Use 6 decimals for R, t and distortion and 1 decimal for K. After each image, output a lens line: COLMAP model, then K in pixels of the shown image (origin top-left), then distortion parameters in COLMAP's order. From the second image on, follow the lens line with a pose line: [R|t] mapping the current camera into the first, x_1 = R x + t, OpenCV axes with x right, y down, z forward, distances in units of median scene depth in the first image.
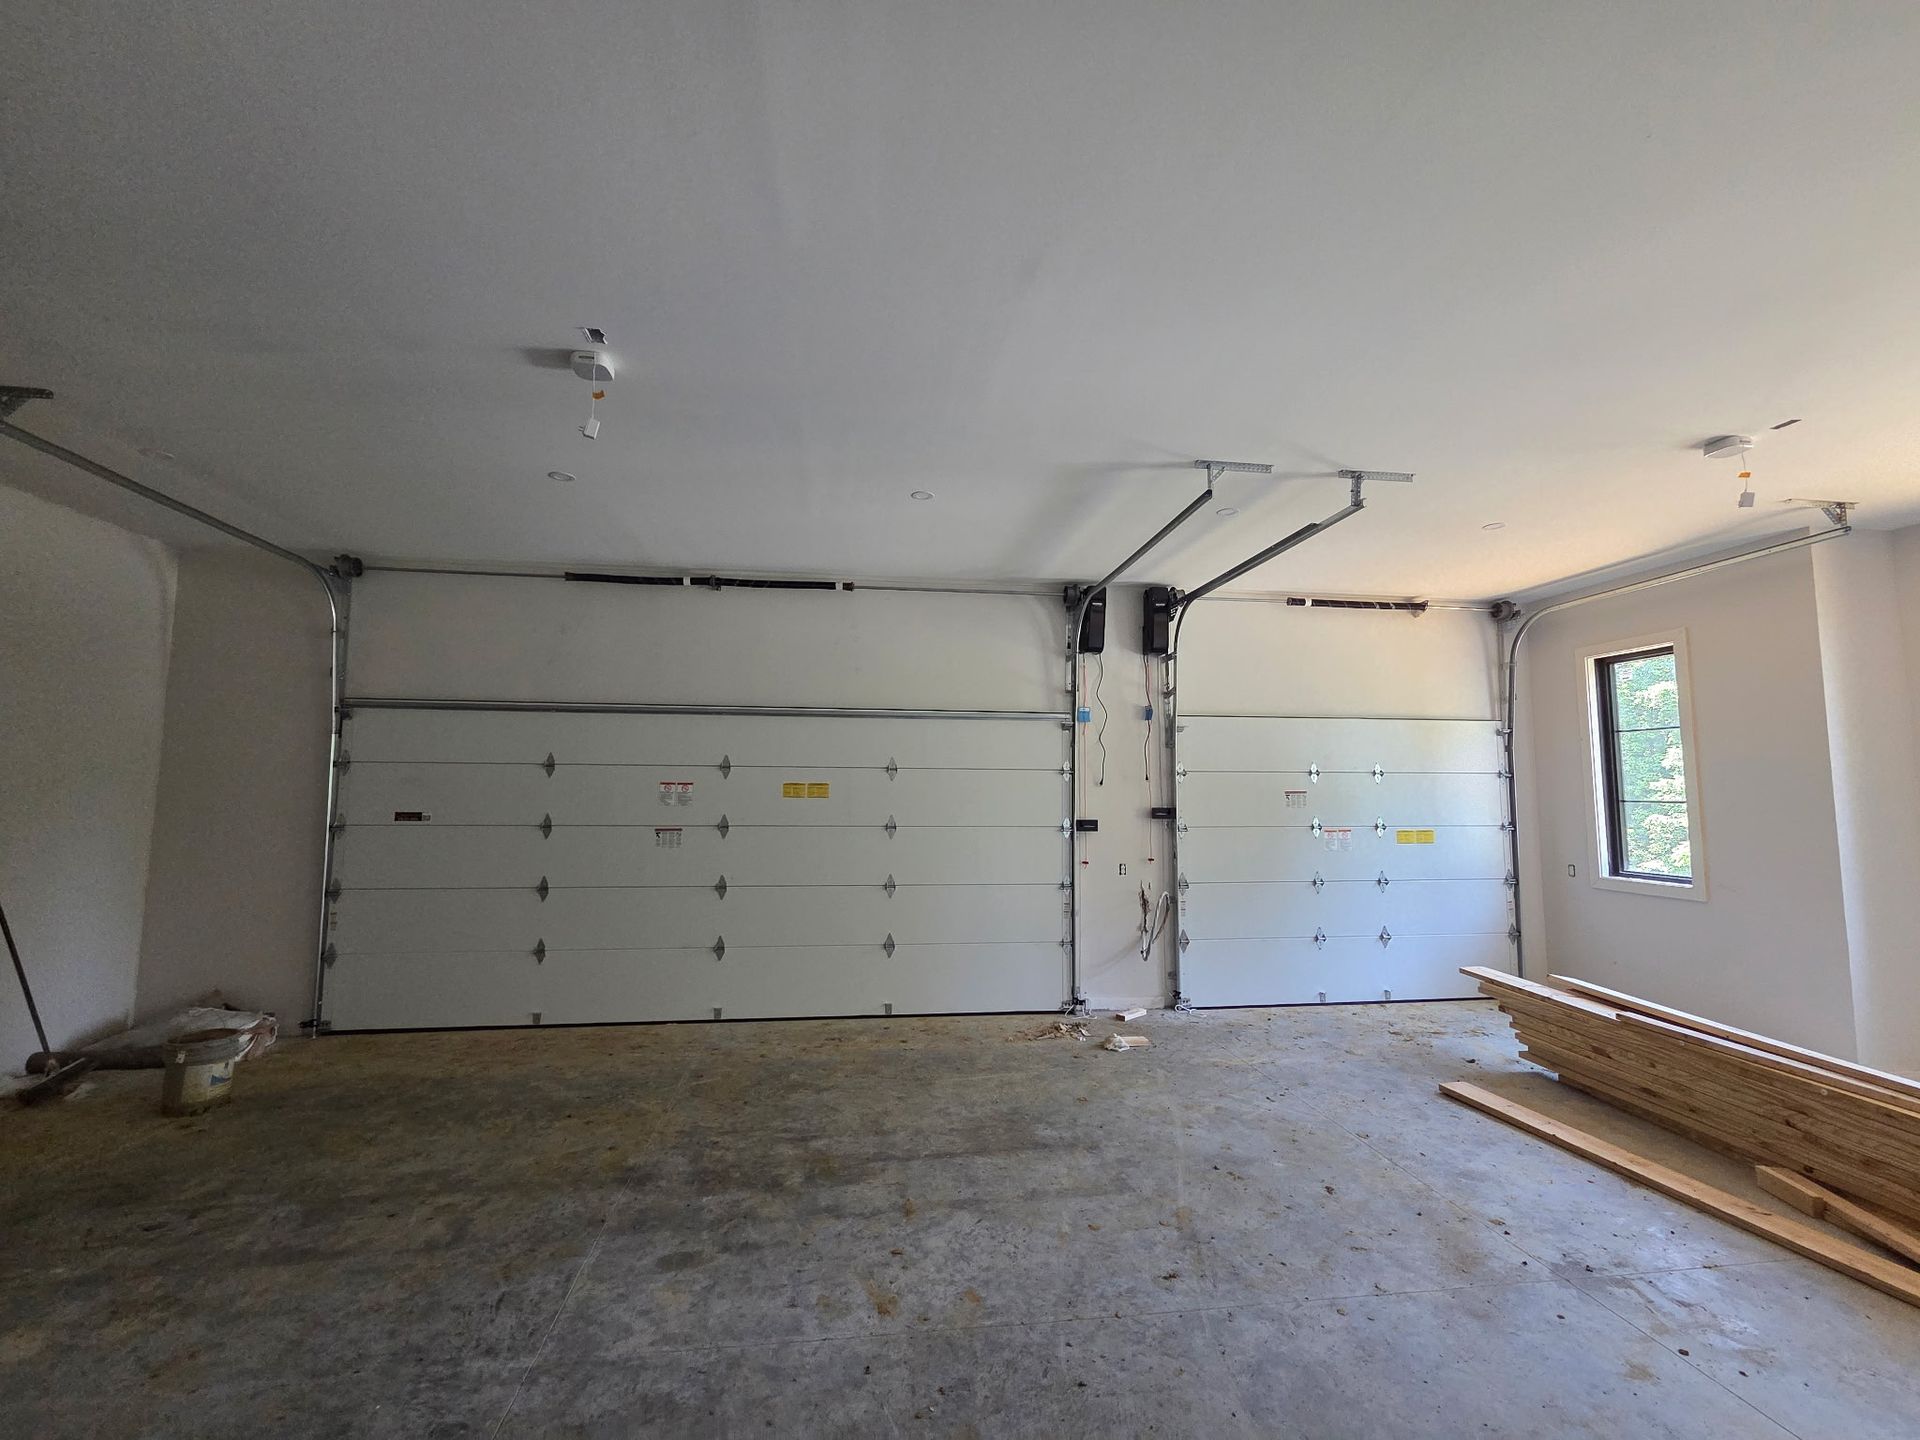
lens RADIAL K [[795.0, 0, 960.0], [0, 795.0, 720.0], [0, 0, 1]] dist [-0.000570, -0.000292]
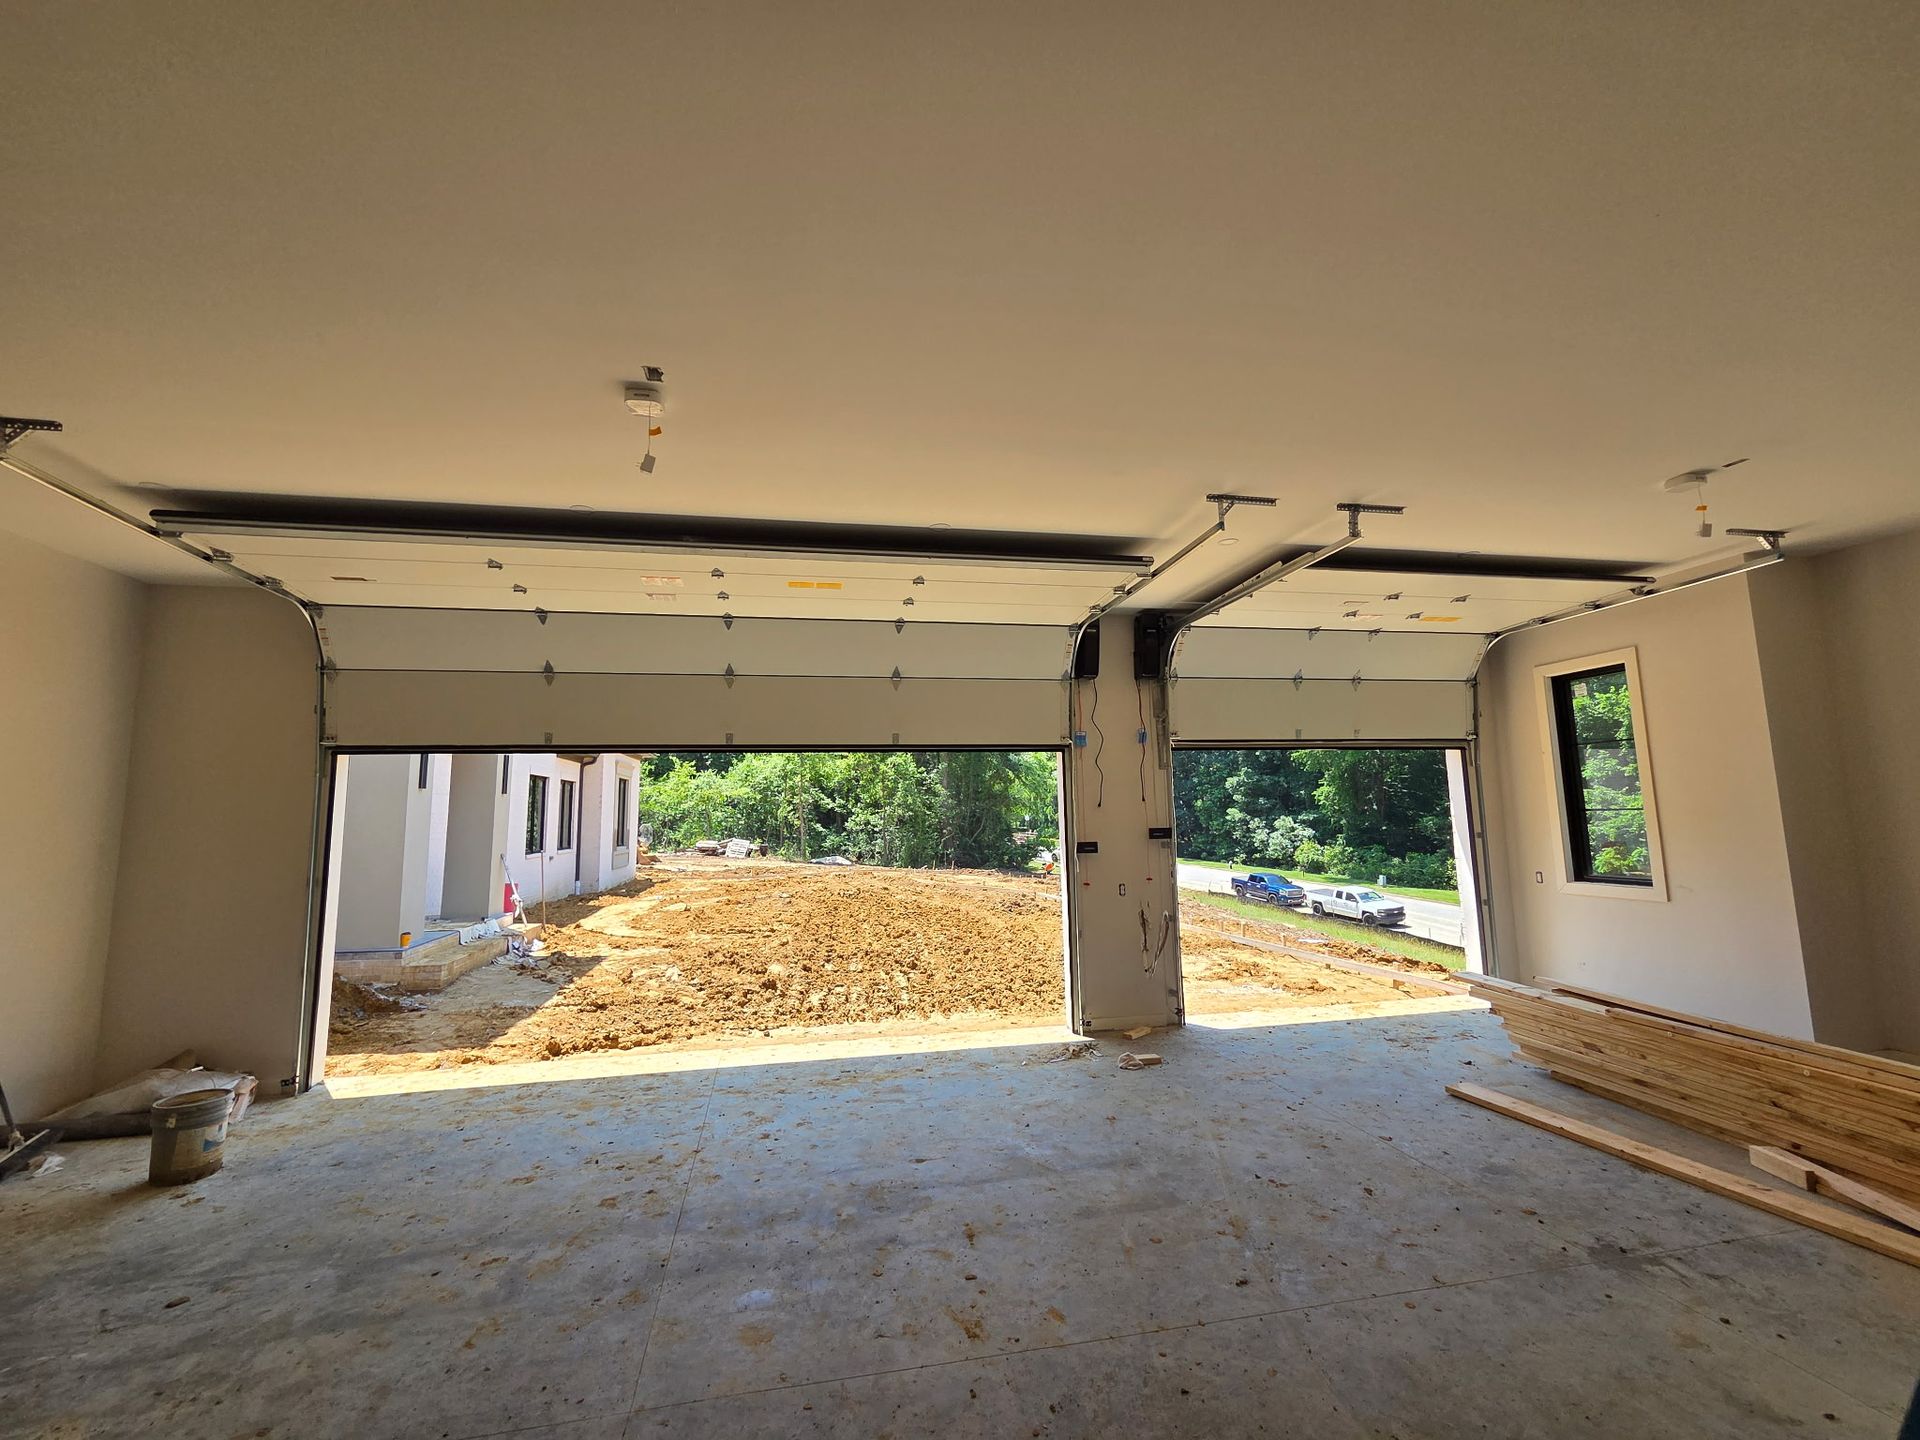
lens RADIAL K [[798.3, 0, 960.0], [0, 798.3, 720.0], [0, 0, 1]] dist [-0.000761, 0.000037]
pose [[0.997571, -0.018306, 0.067211, -0.126419], [0.020484, 0.999282, -0.031865, -0.001610], [-0.066579, 0.033164, 0.997230, -0.023977]]
